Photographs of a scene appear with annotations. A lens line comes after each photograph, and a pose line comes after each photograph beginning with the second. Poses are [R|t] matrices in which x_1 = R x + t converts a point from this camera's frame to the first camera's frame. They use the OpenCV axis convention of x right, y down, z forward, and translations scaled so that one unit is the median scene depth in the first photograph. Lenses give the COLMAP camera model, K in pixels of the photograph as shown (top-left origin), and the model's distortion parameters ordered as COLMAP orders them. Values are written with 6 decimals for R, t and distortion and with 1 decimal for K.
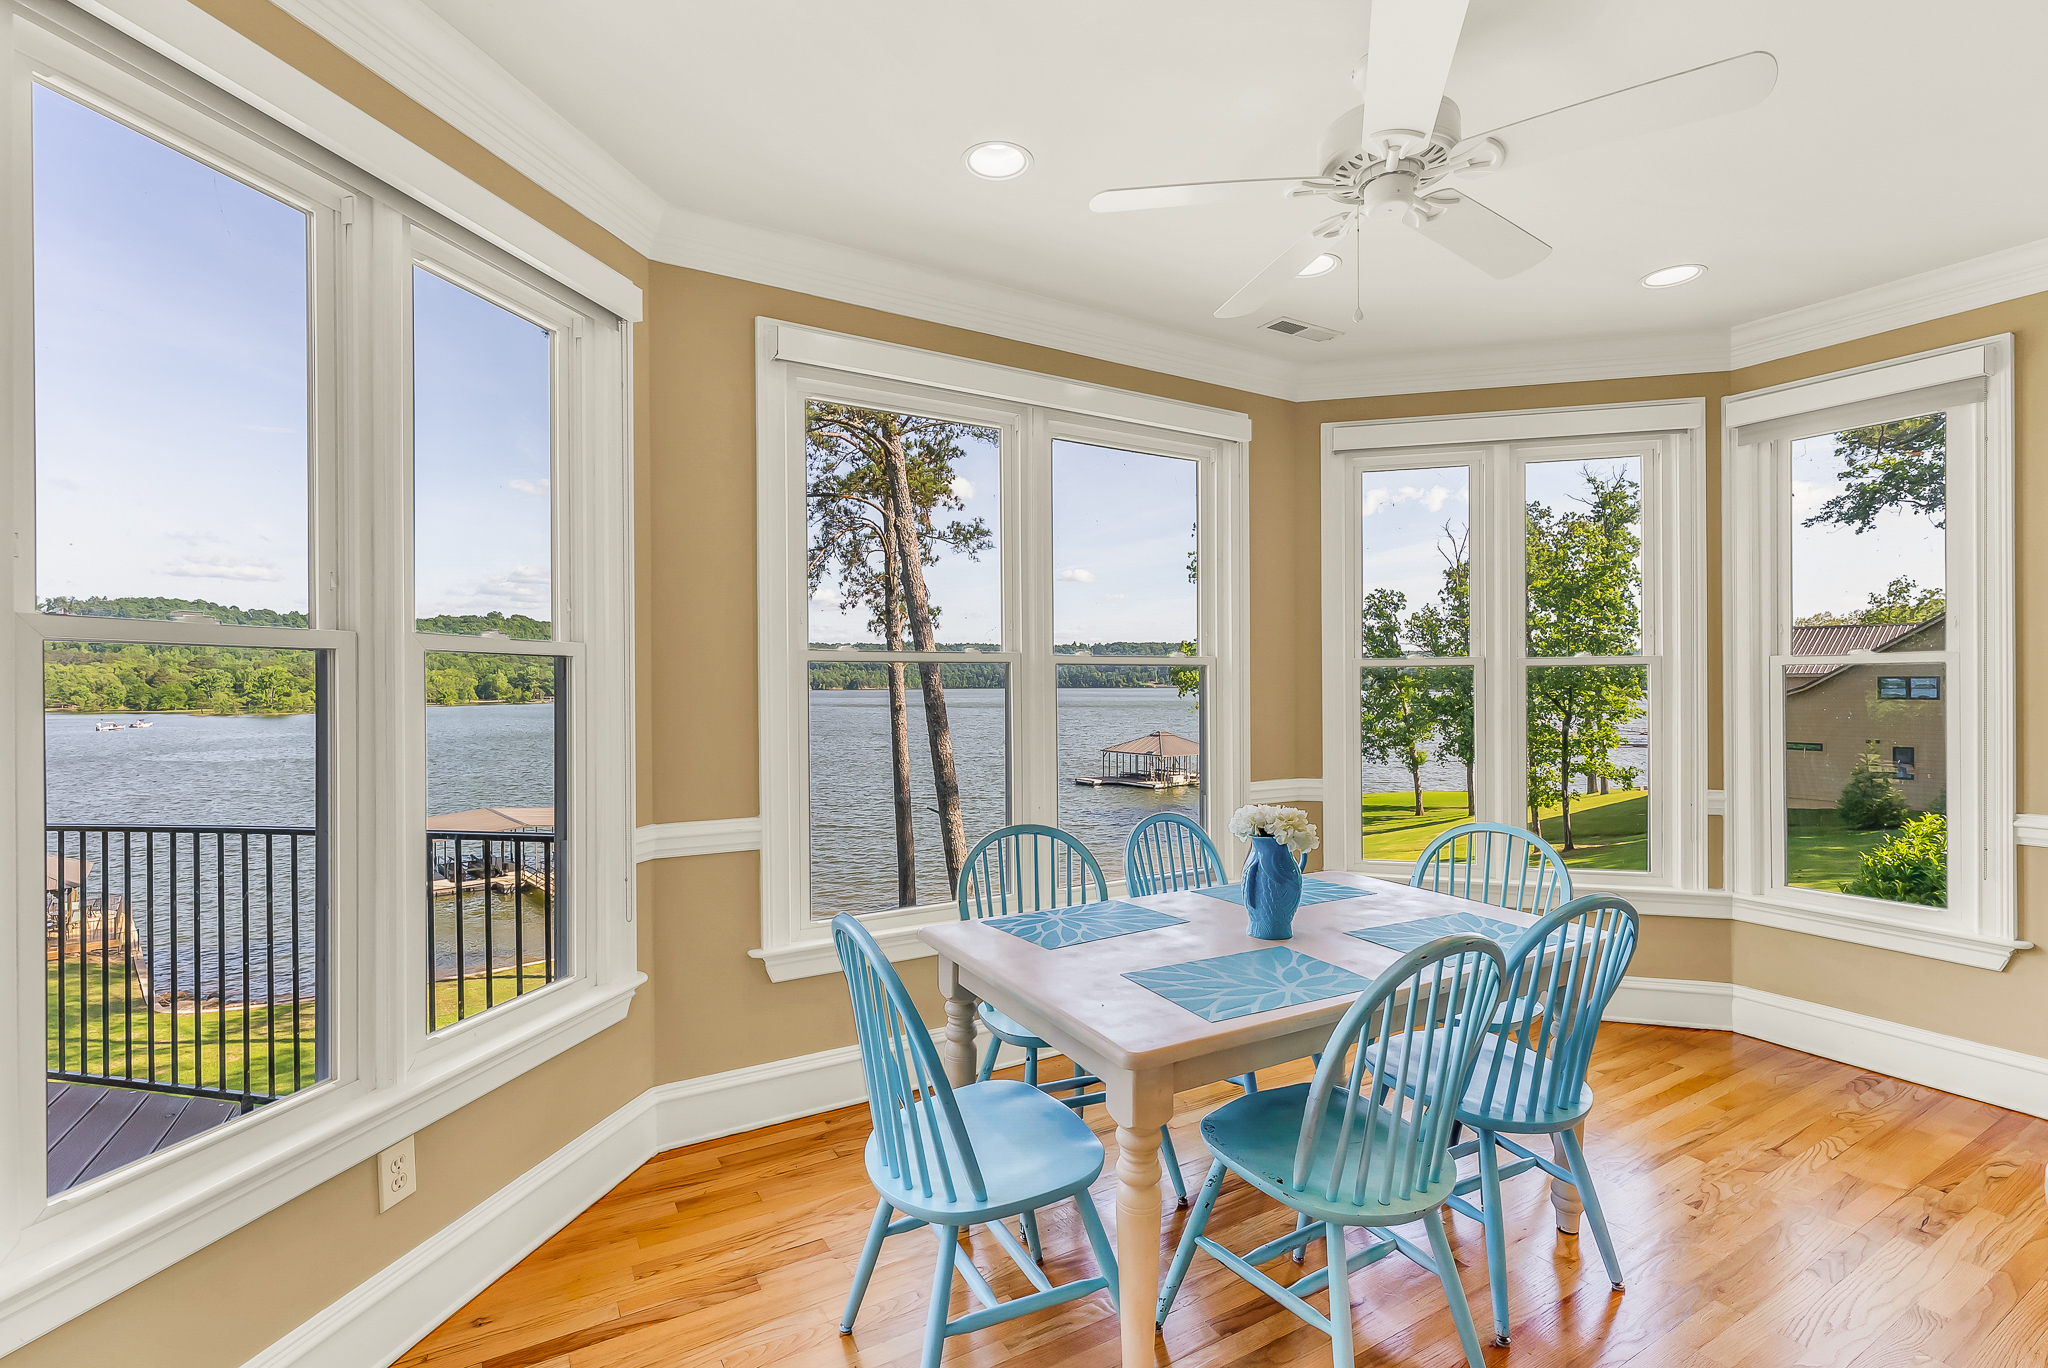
lens RADIAL K [[901.5, 0, 1021.6], [0, 901.5, 684.0], [0, 0, 1]] dist [-0.005691, -0.000302]
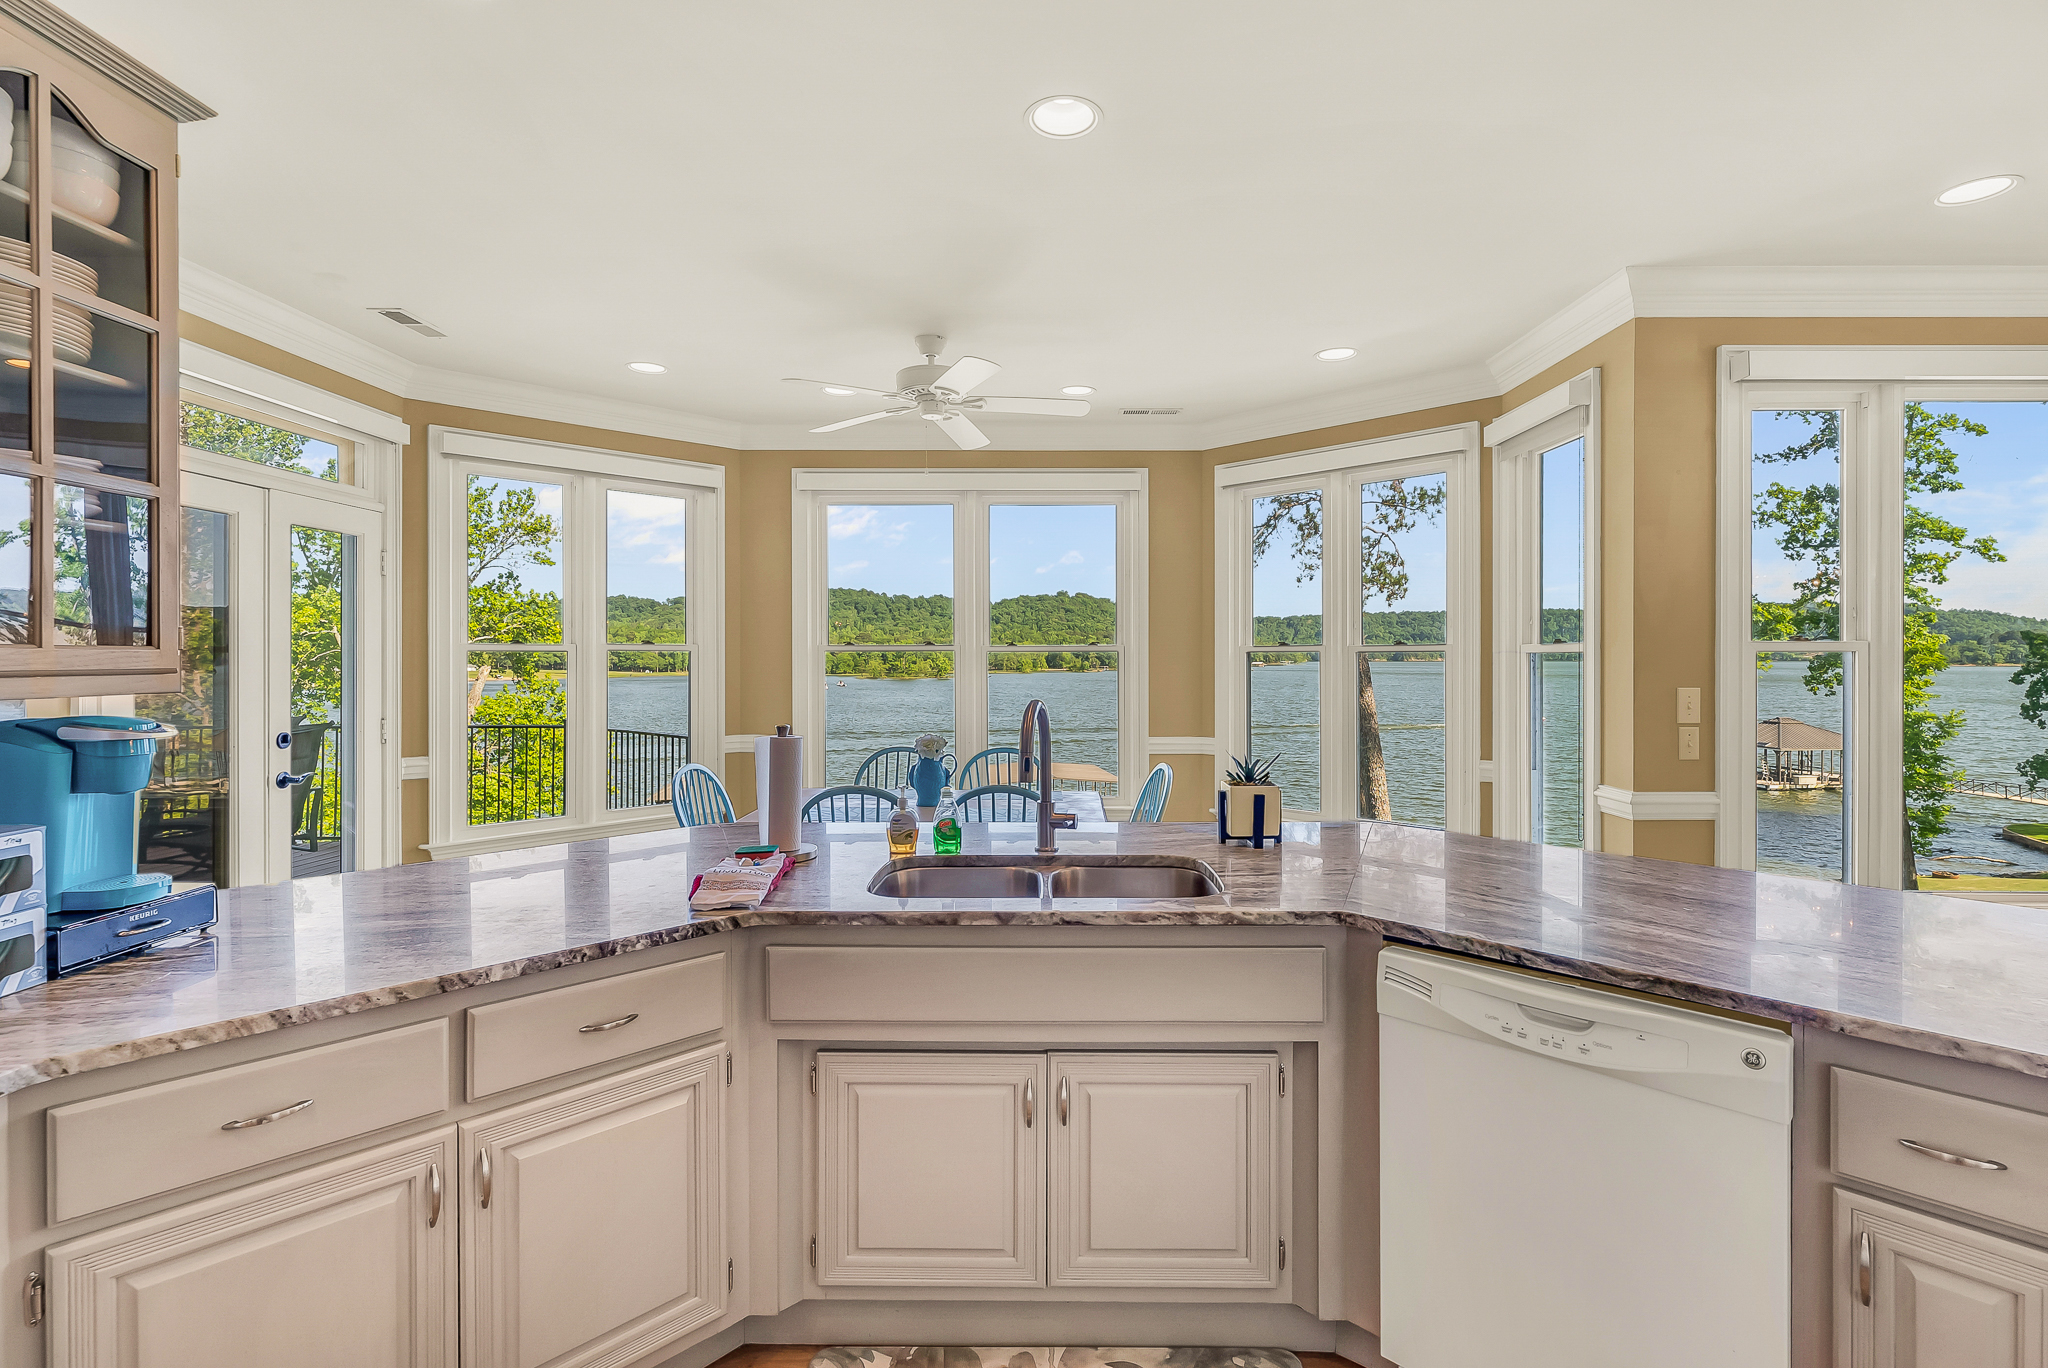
lens RADIAL K [[930.4, 0, 1044.3], [0, 930.4, 655.5], [0, 0, 1]] dist [-0.004702, 0.000863]
pose [[0.852228, 0.003201, -0.523161, 0.909724], [-0.003014, 0.999995, 0.001209, -0.016347], [0.523162, 0.000546, 0.852233, -0.311847]]
